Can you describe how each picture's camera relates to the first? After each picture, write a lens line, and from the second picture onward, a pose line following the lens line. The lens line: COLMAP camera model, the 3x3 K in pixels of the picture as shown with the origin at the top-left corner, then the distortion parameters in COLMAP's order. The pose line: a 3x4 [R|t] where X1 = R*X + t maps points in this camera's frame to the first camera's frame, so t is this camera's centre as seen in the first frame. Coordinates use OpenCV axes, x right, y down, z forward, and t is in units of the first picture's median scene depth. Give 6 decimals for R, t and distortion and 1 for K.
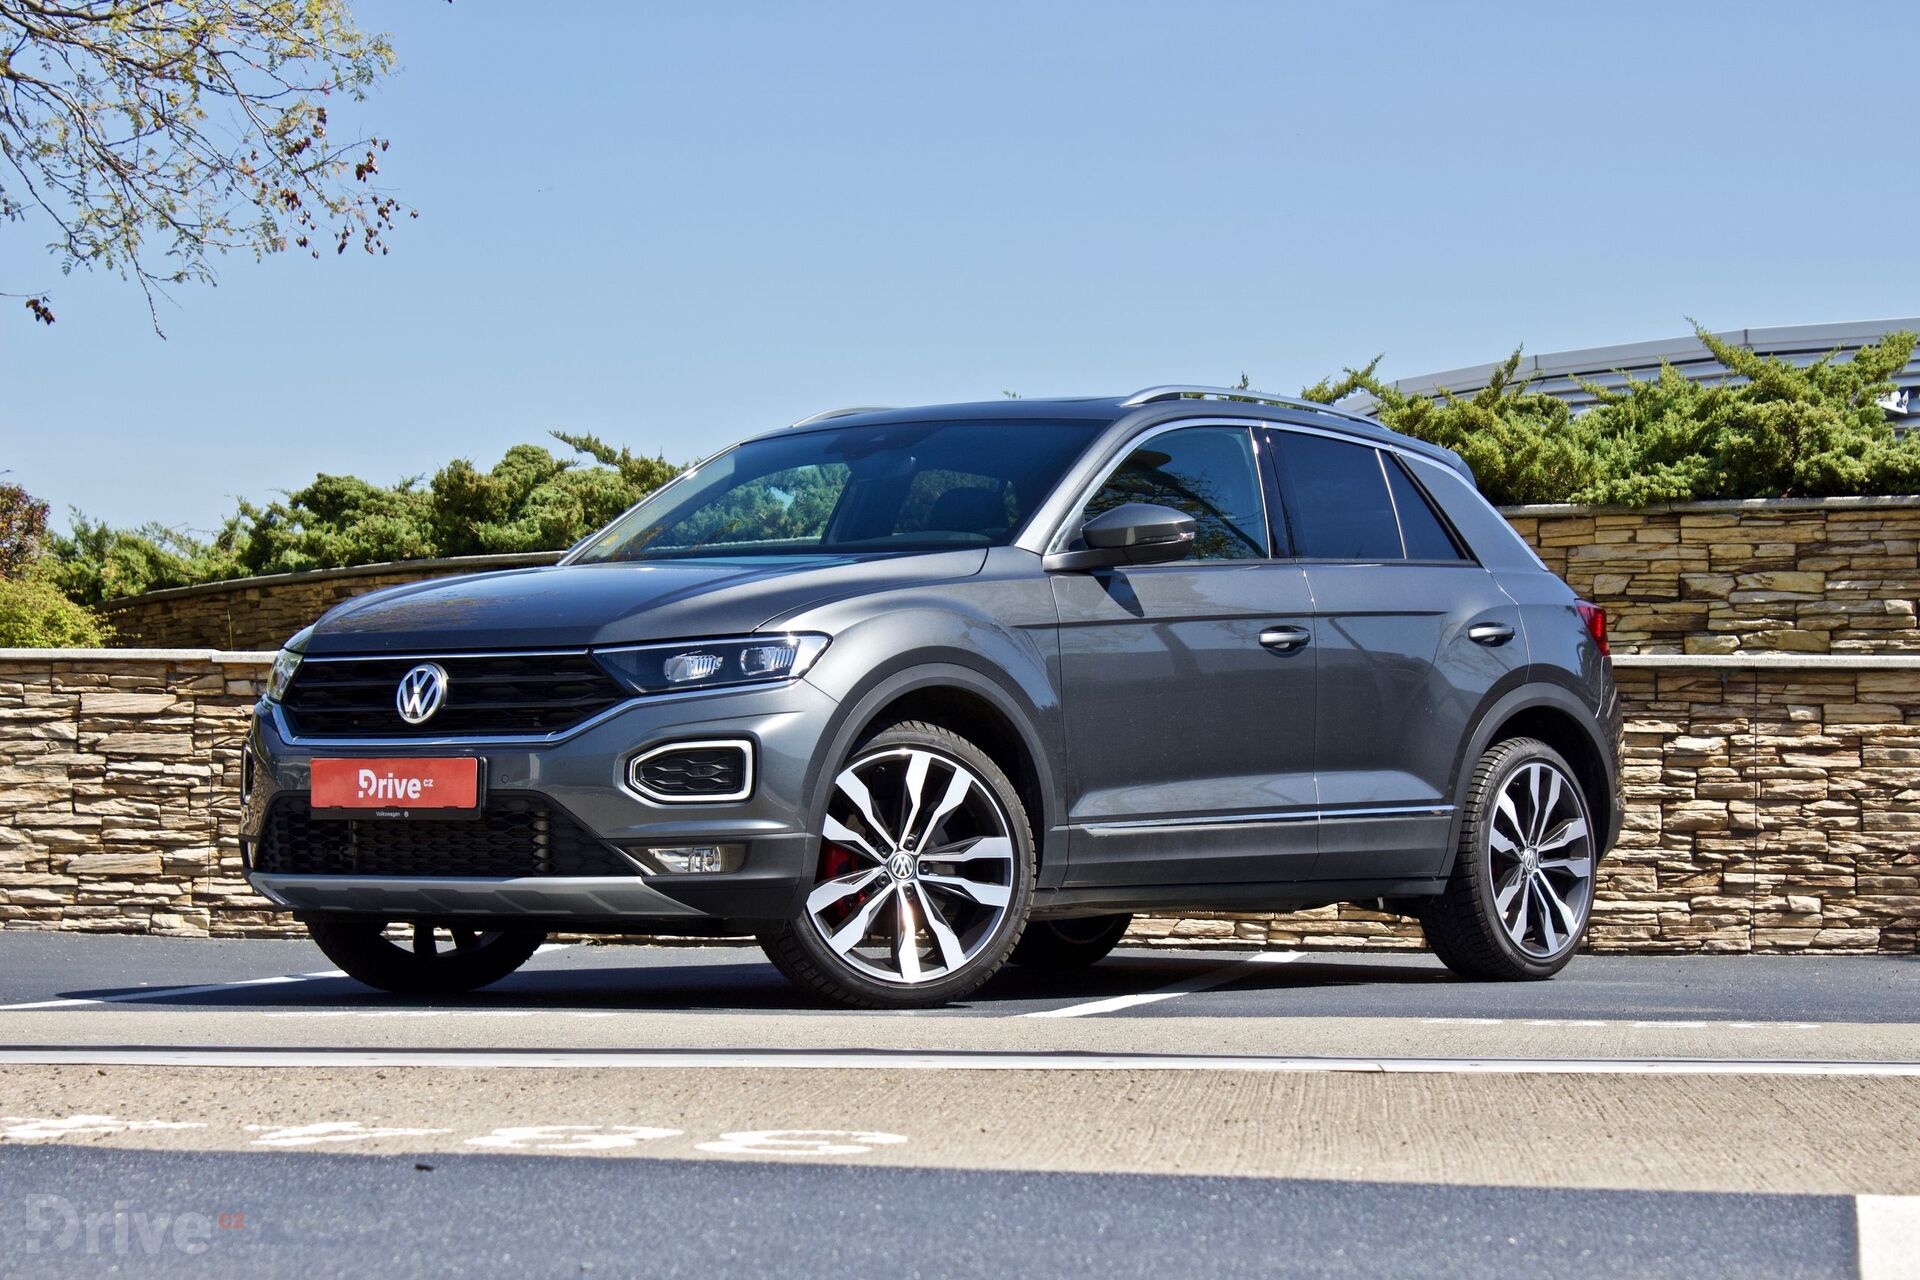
lens RADIAL K [[4562.3, 0, 958.2], [0, 4562.3, 679.5], [0, 0, 1]] dist [0.092203, 0.202398]
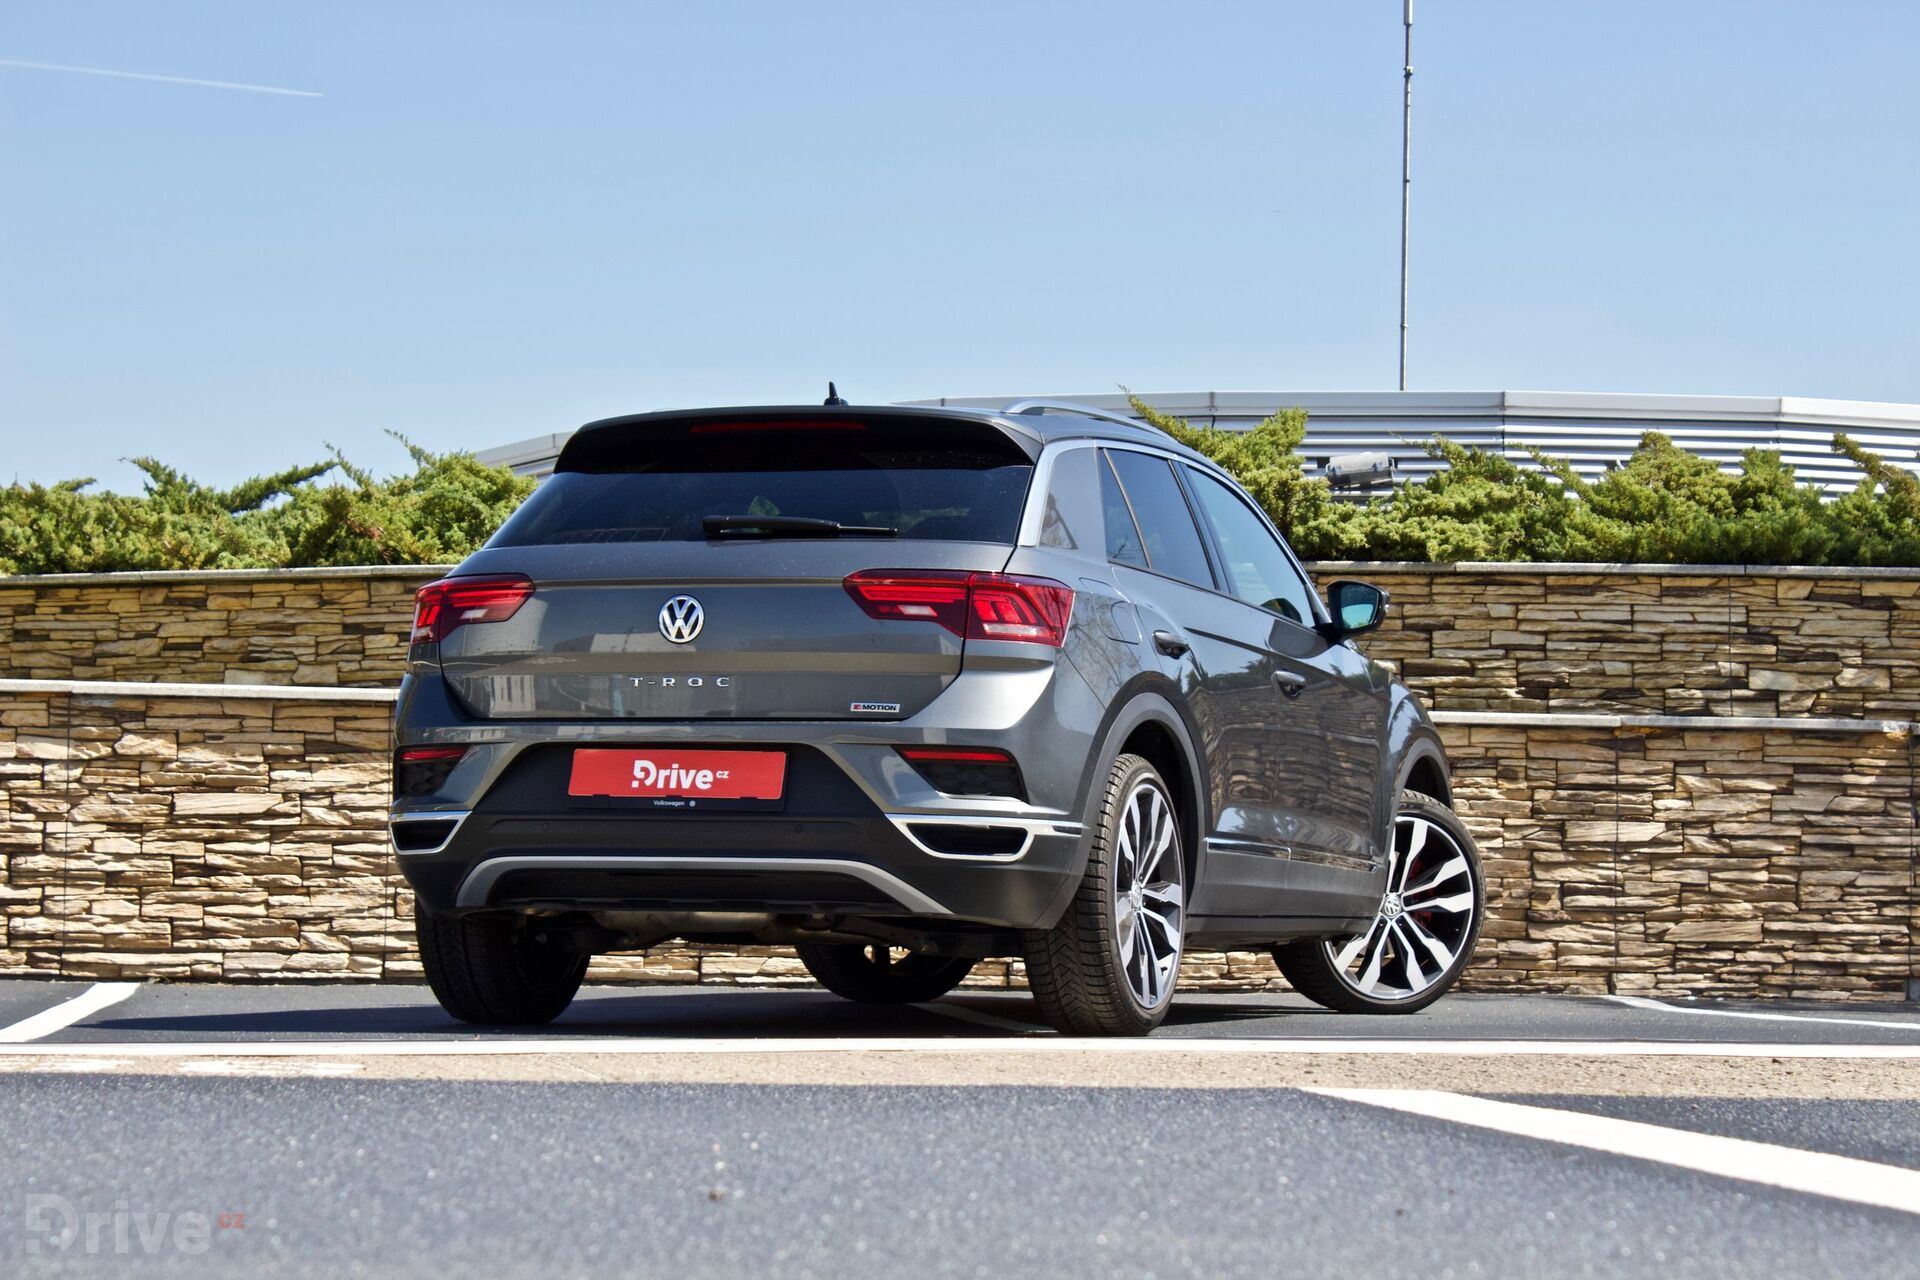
lens RADIAL K [[4606.8, 0, 960.0], [0, 4606.8, 640.0], [0, 0, 1]] dist [0.051095, 0.030182]
pose [[0.952576, 0.024503, 0.303313, -0.226272], [-0.017806, 0.999533, -0.024829, 0.006781], [-0.303780, 0.018250, 0.952567, 0.012329]]
